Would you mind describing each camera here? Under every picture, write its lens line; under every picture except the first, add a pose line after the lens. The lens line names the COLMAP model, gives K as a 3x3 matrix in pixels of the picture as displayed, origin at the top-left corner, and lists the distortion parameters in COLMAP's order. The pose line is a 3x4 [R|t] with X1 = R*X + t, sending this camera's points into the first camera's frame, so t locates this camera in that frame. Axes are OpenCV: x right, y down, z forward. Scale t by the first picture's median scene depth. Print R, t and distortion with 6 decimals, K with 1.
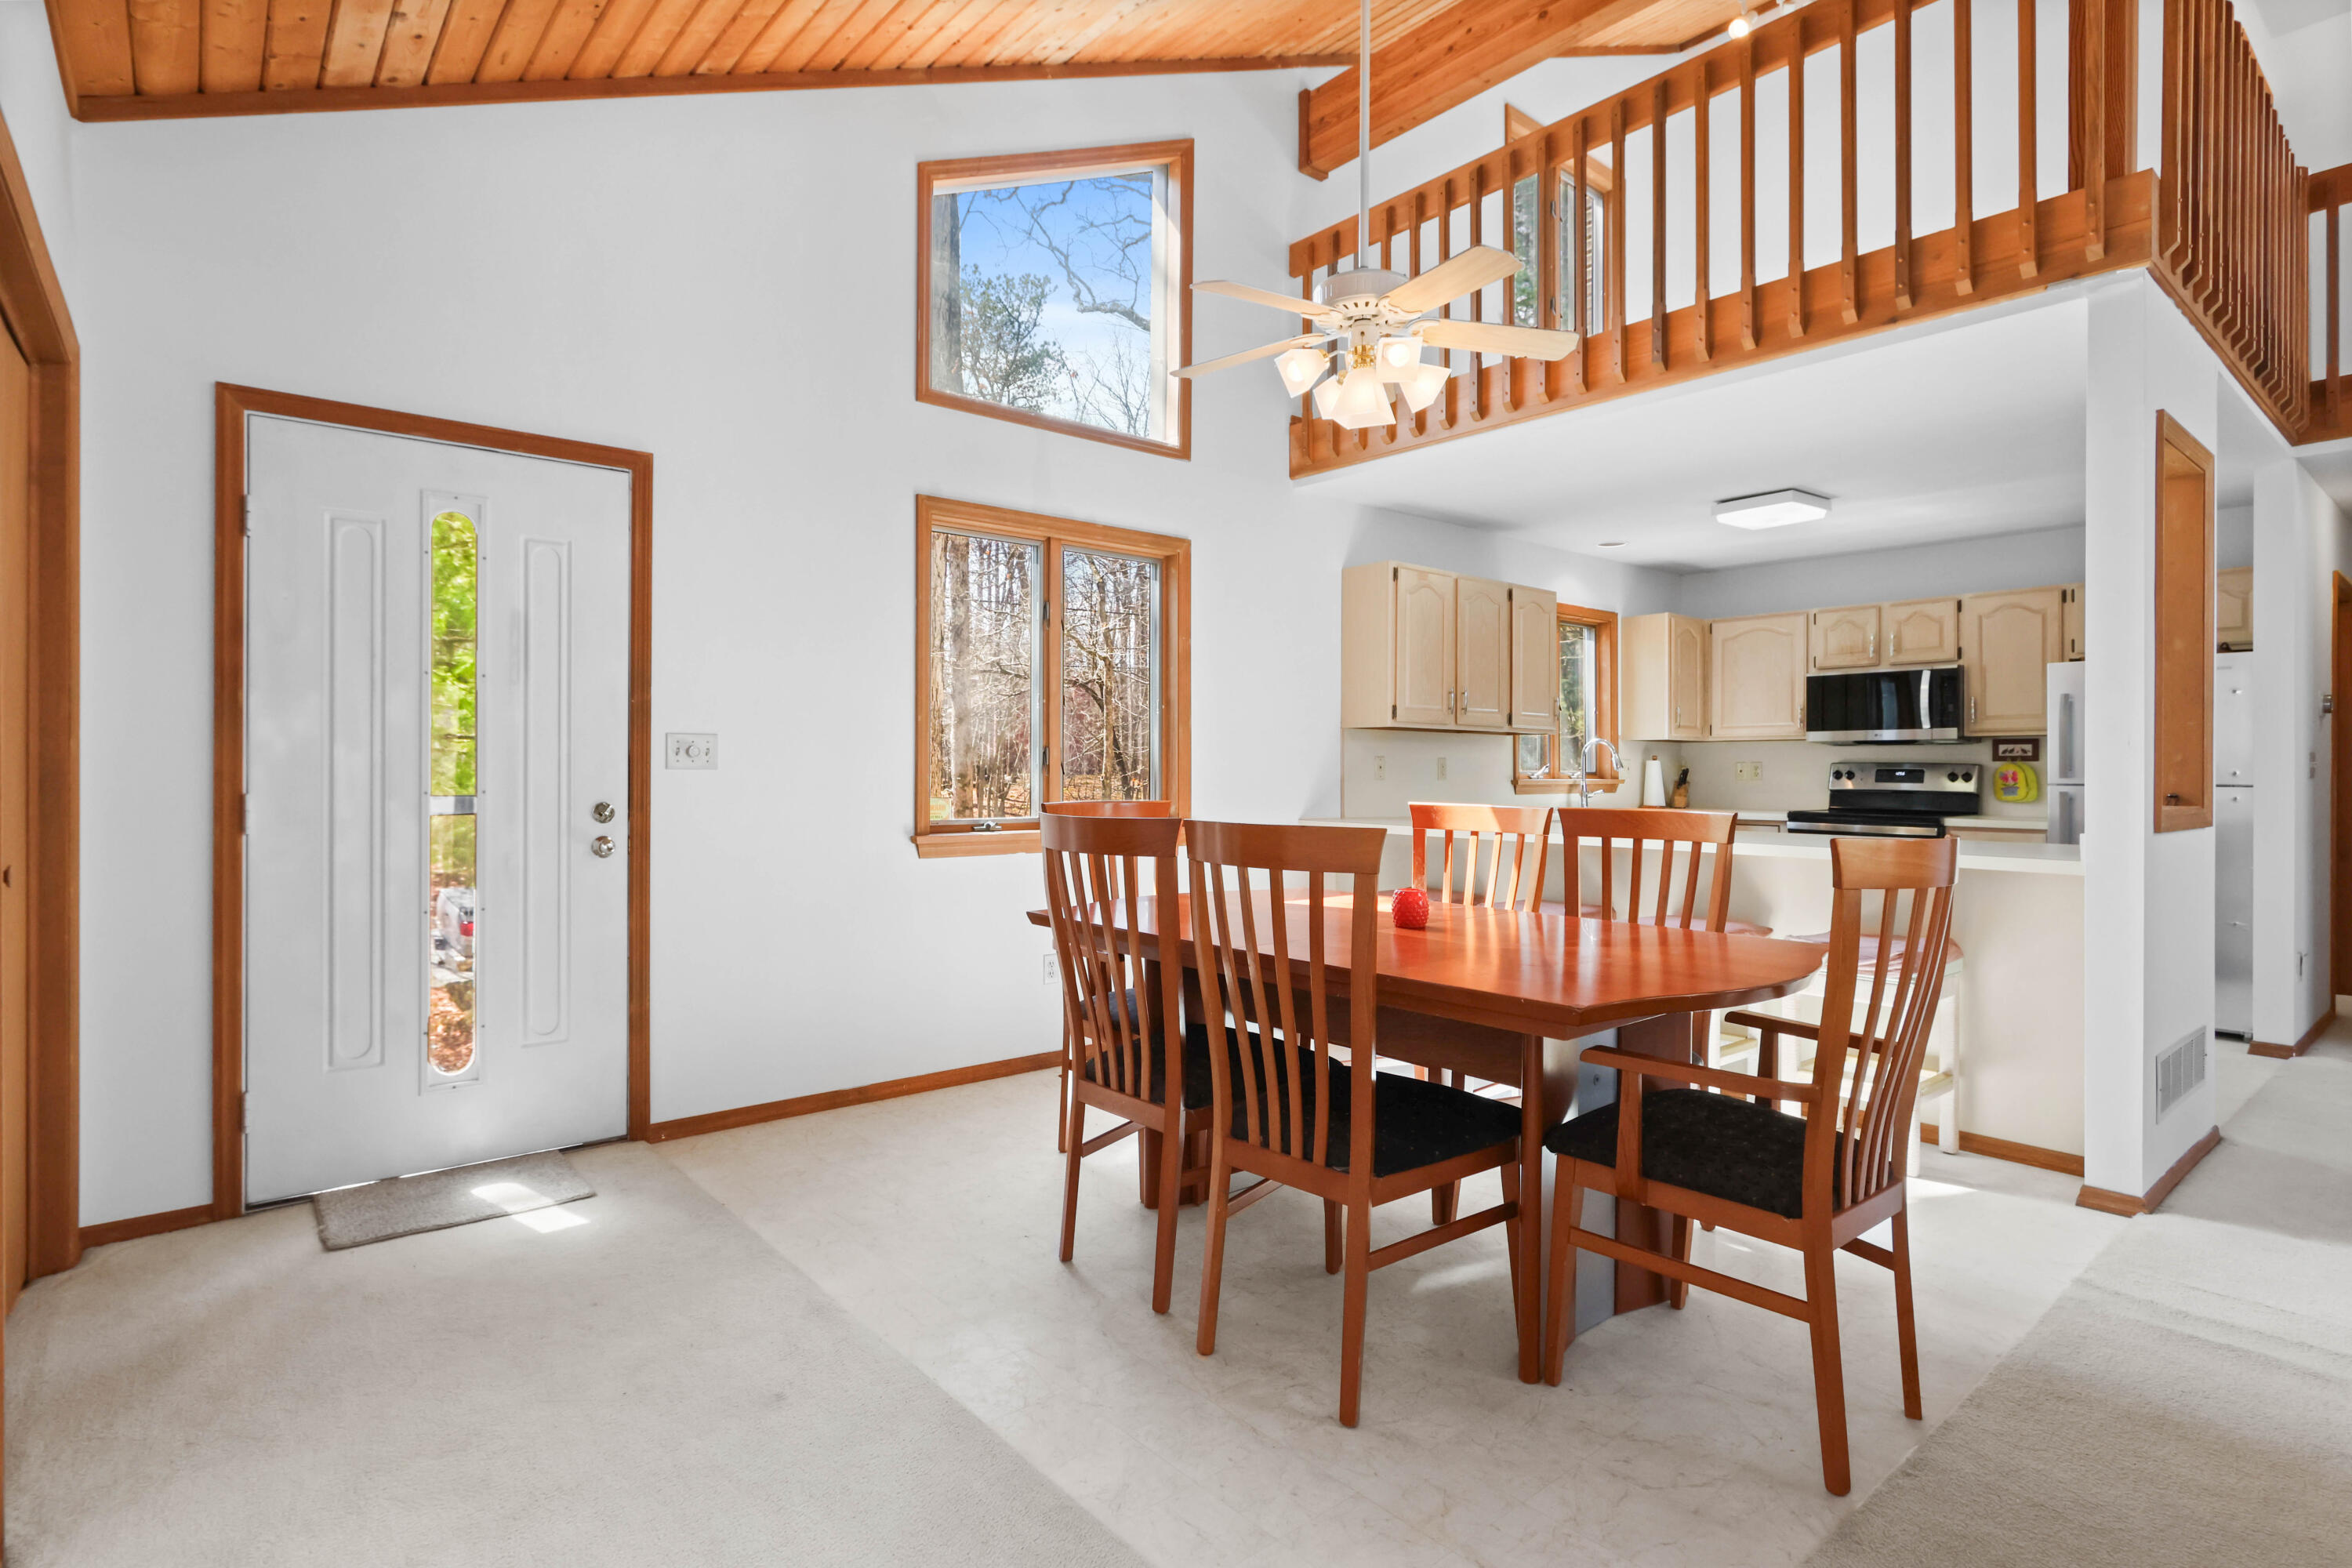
lens RADIAL K [[1172.7, 0, 1173.6], [0, 1172.7, 771.2], [0, 0, 1]] dist [0.001097, 0.000215]
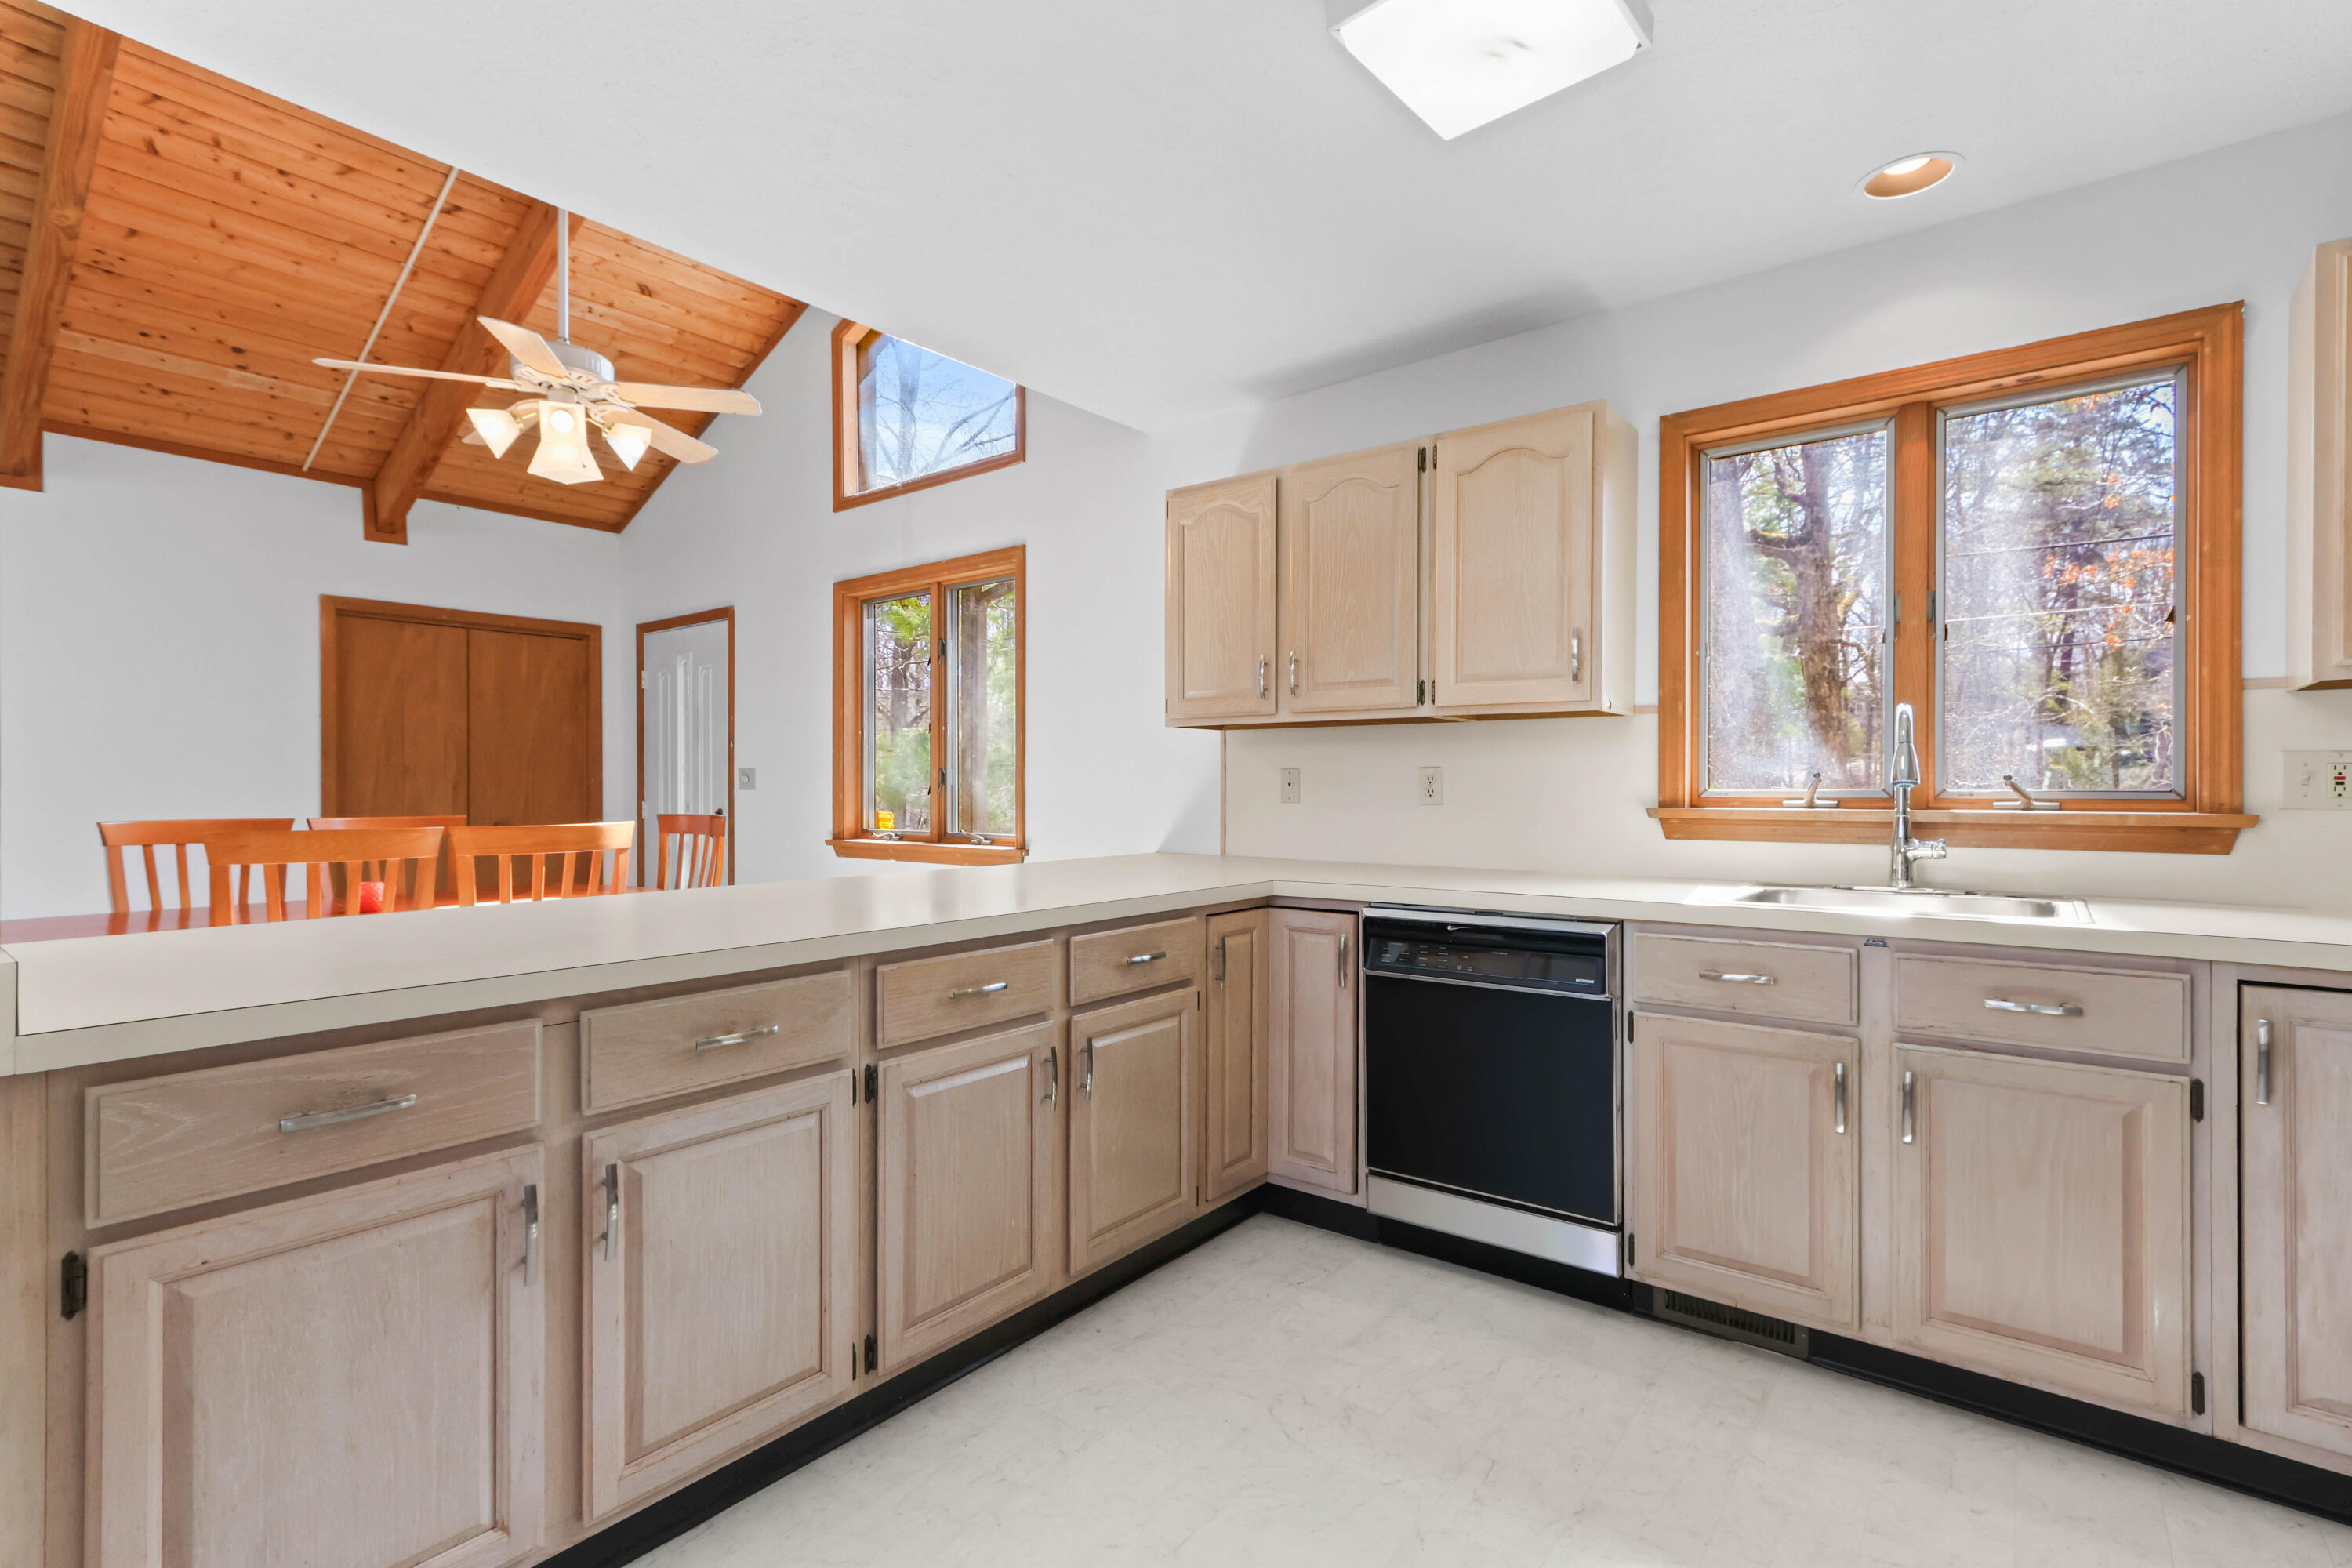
lens RADIAL K [[1084.0, 0, 1176.0], [0, 1084.0, 784.0], [0, 0, 1]] dist [0.002781, 0.000164]
pose [[0.207115, -0.007609, -0.978287, 0.966985], [-0.000103, 0.999970, -0.007799, 0.001576], [0.978317, 0.001716, 0.207108, 1.022403]]
